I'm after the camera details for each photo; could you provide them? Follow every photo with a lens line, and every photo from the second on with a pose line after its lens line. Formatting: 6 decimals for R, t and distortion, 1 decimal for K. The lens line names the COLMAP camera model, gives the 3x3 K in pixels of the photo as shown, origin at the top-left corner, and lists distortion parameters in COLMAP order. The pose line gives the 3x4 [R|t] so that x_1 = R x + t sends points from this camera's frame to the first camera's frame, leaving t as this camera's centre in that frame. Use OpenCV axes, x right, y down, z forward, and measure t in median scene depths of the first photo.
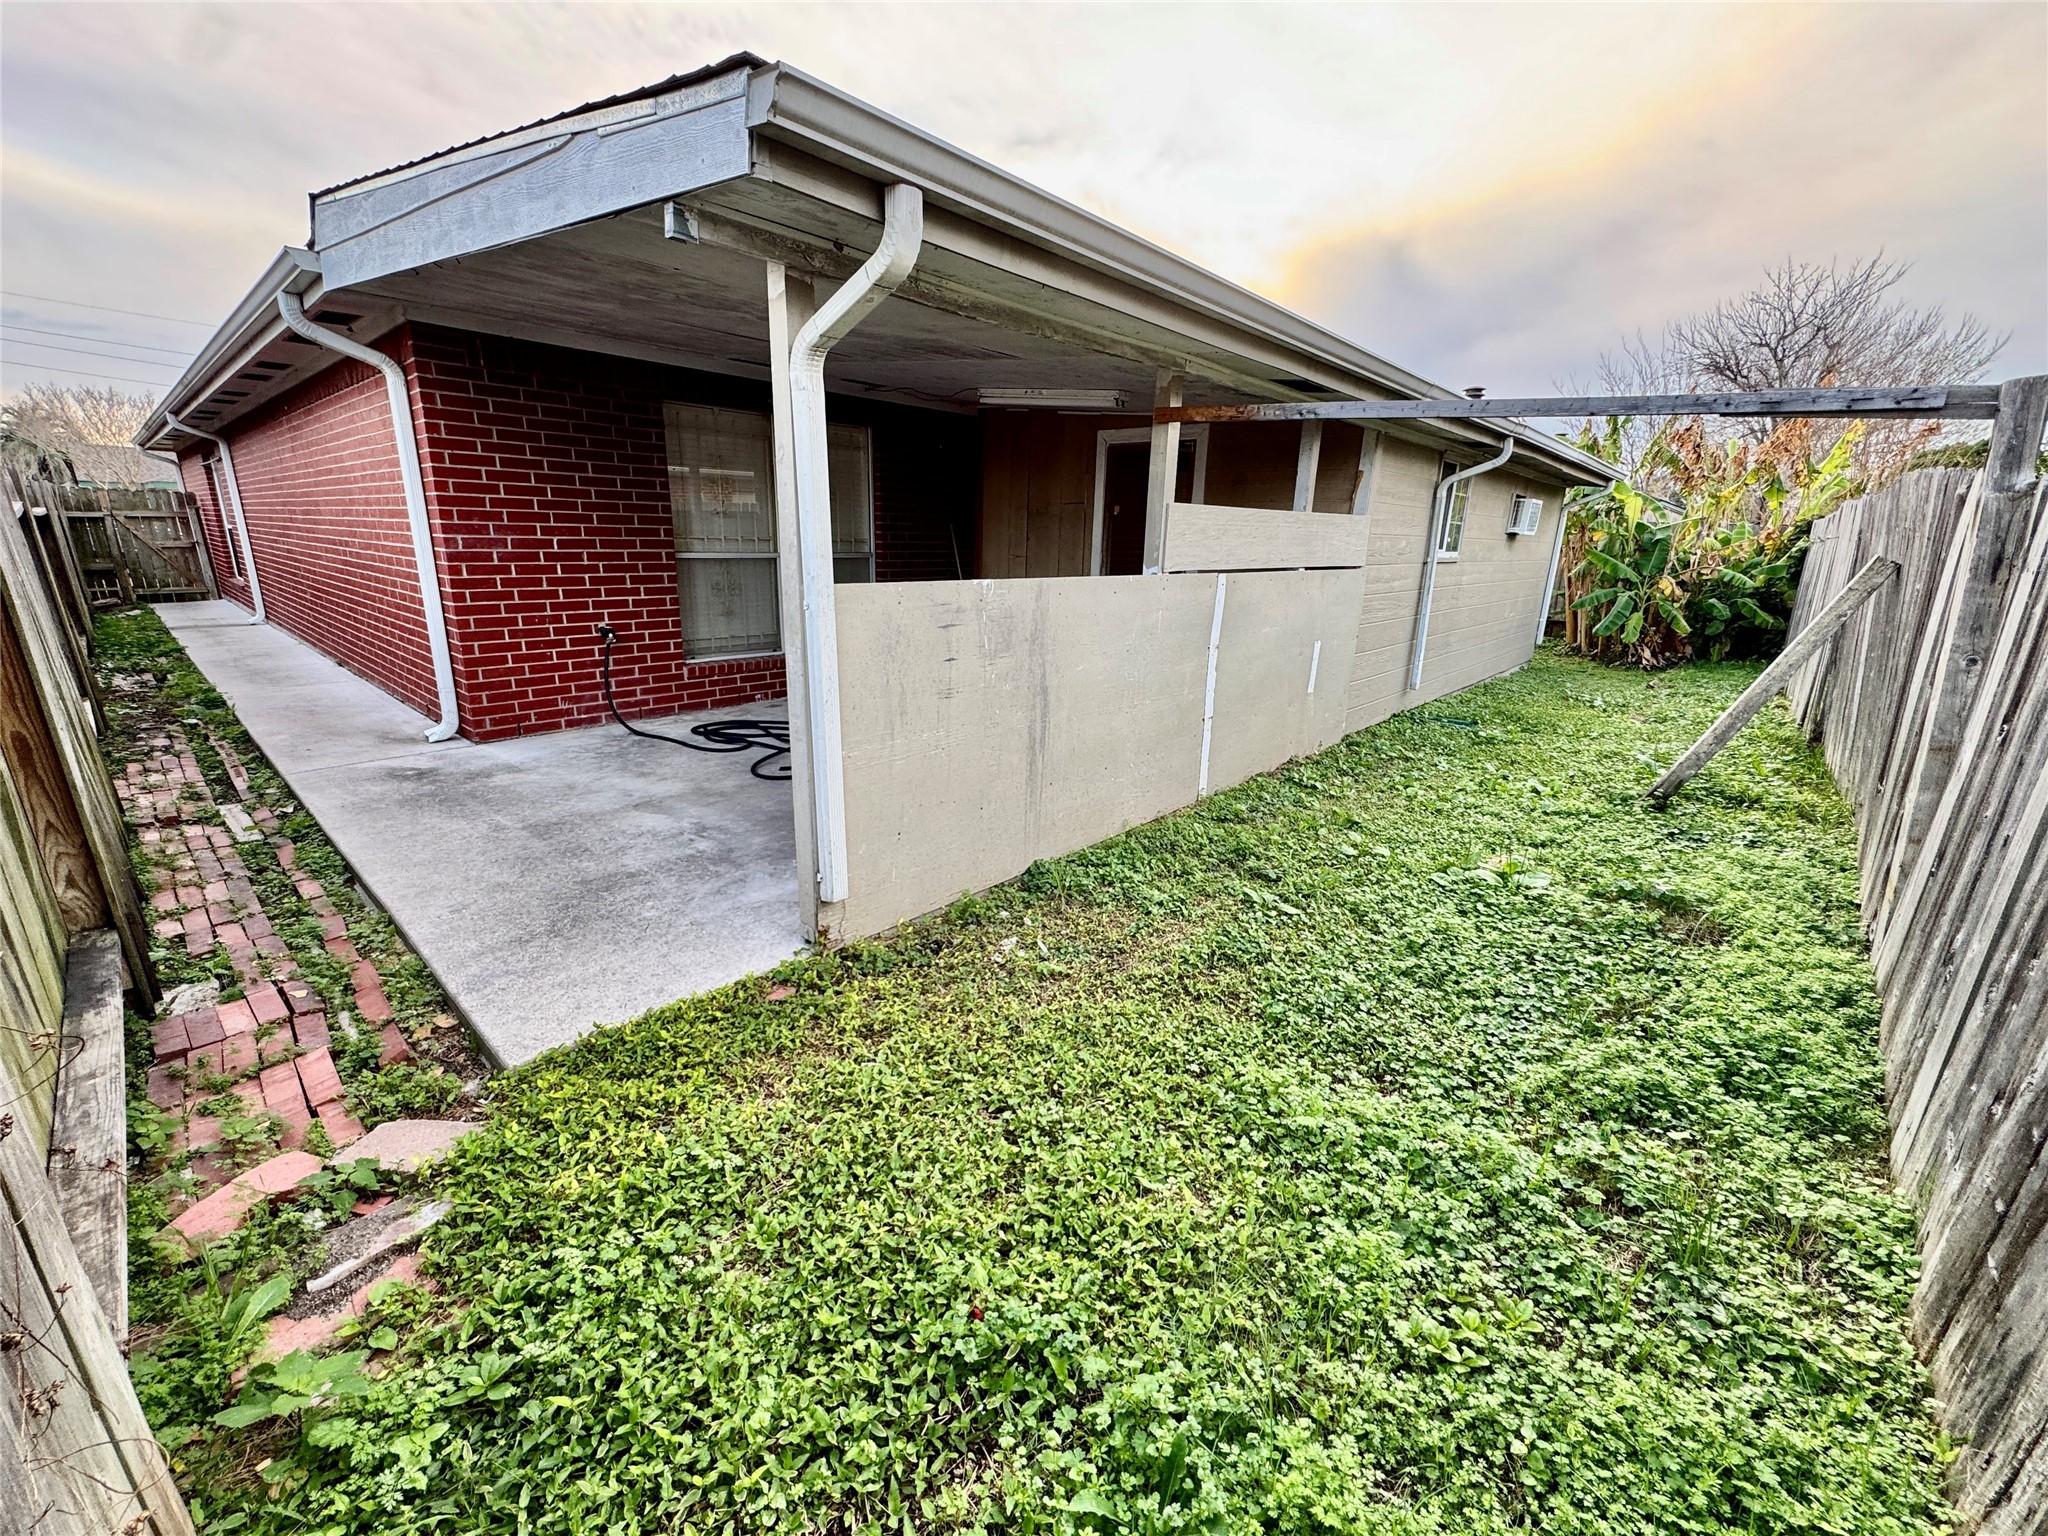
lens RADIAL K [[815.4, 0, 1029.1], [0, 815.4, 773.7], [0, 0, 1]] dist [-0.001806, 0.000306]
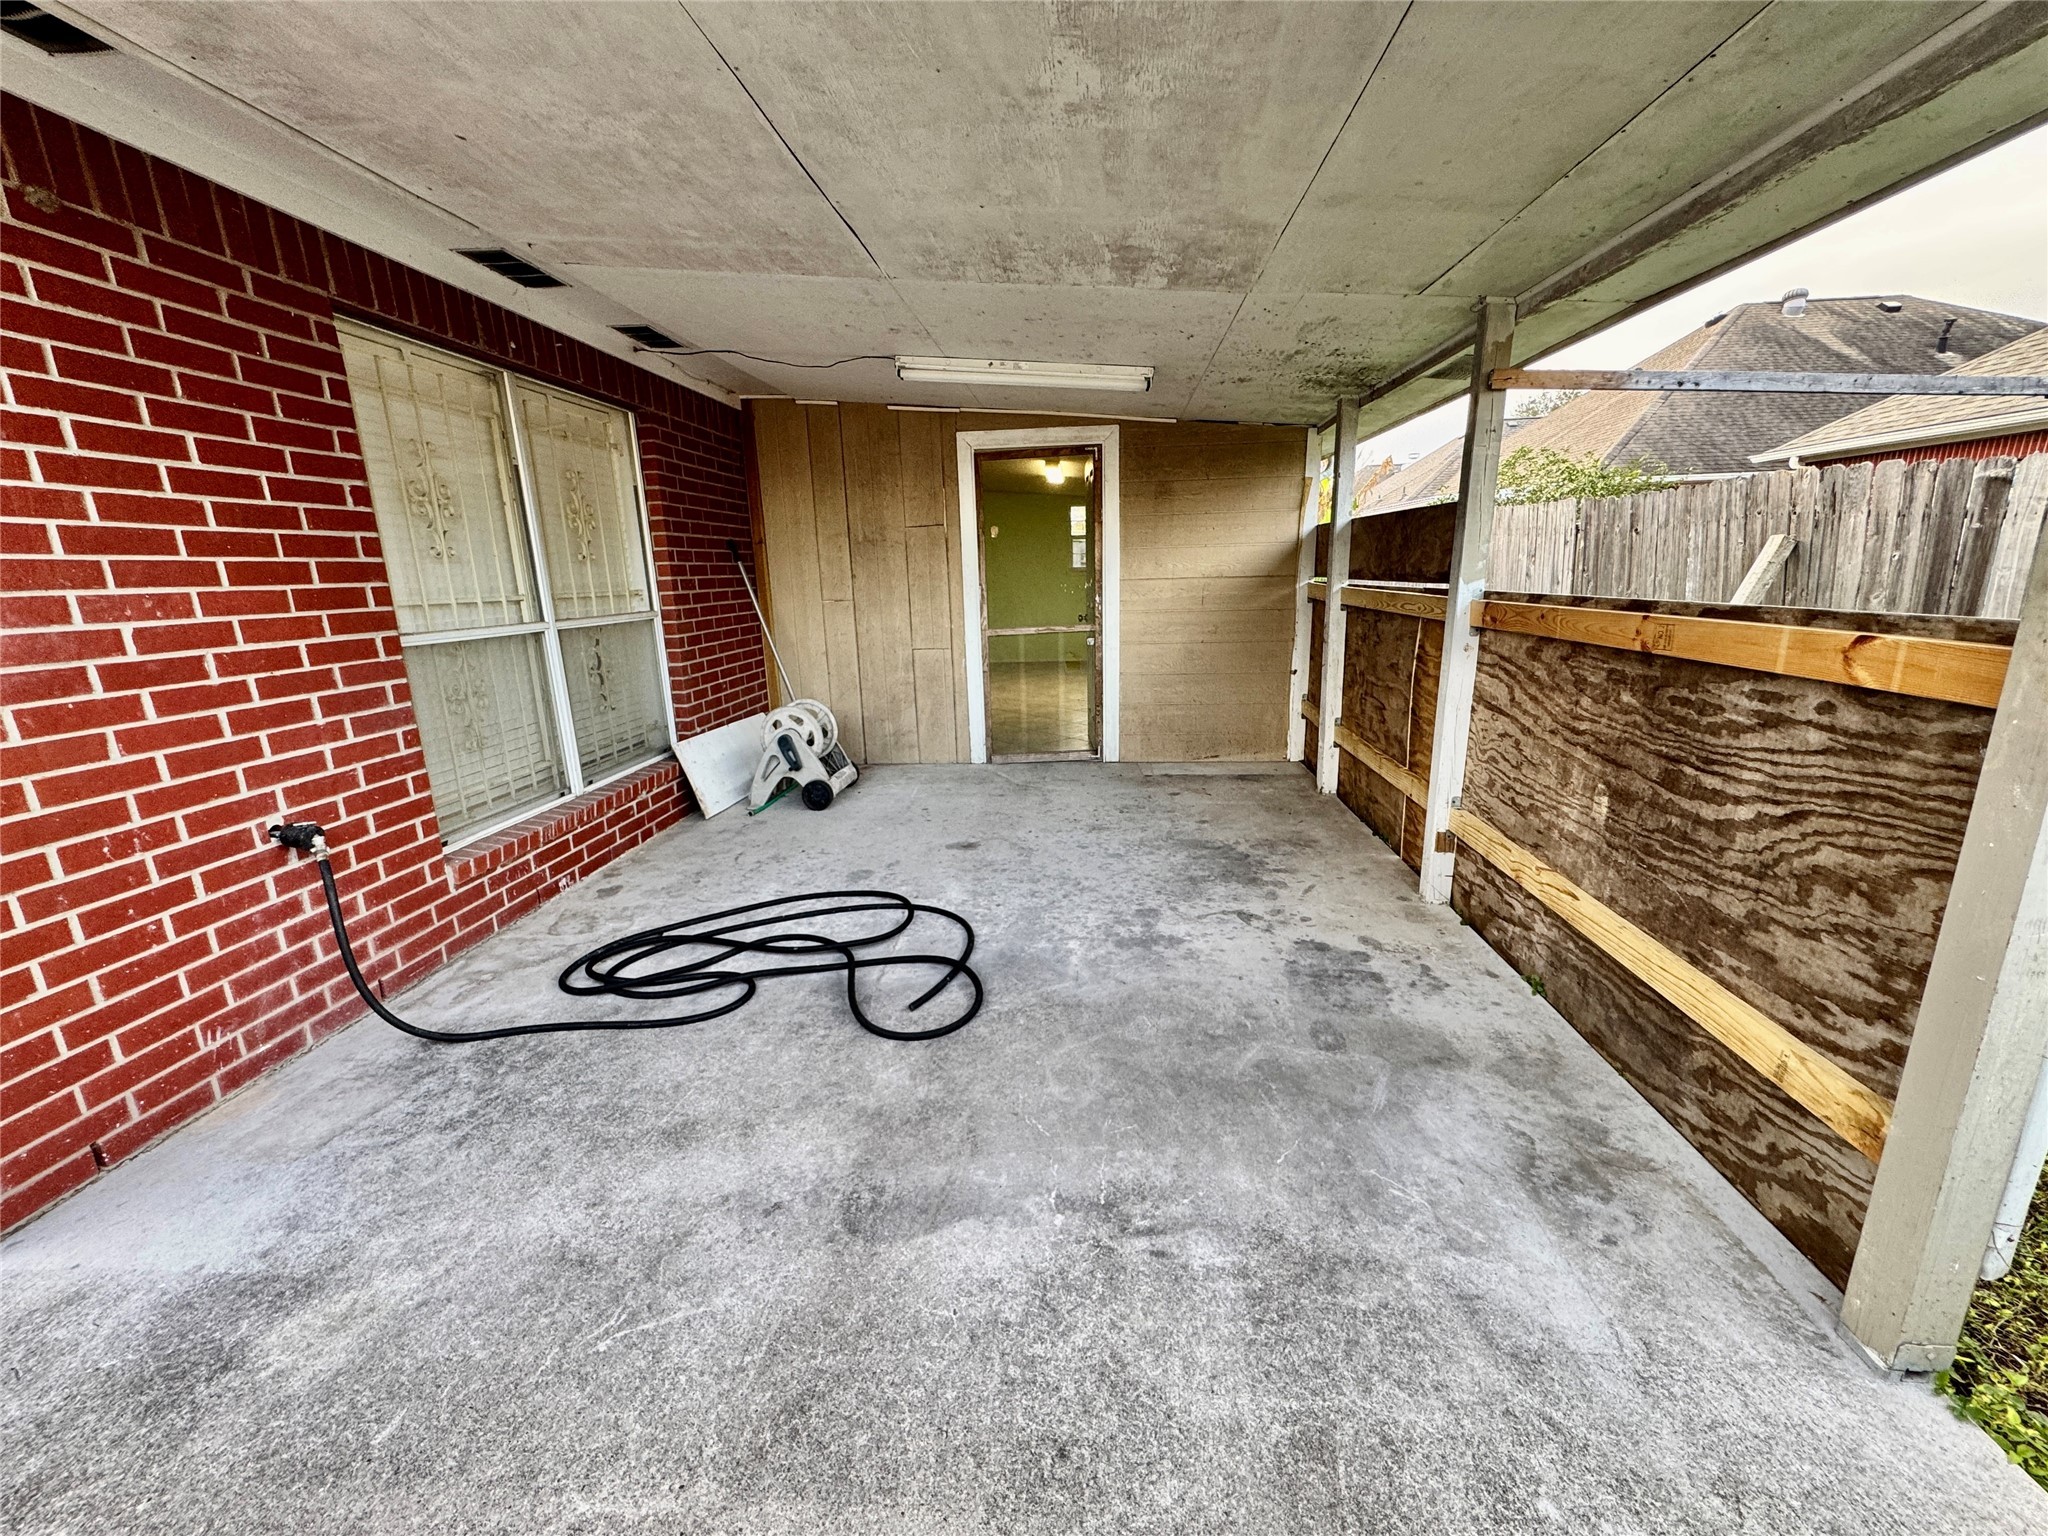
lens RADIAL K [[815.4, 0, 1023.0], [0, 815.4, 768.9], [0, 0, 1]] dist [-0.001806, 0.000306]
pose [[0.799356, -0.192547, 0.569171, -0.456579], [0.219827, 0.975308, 0.021212, -0.135123], [-0.559201, 0.108163, 0.821946, 0.443278]]
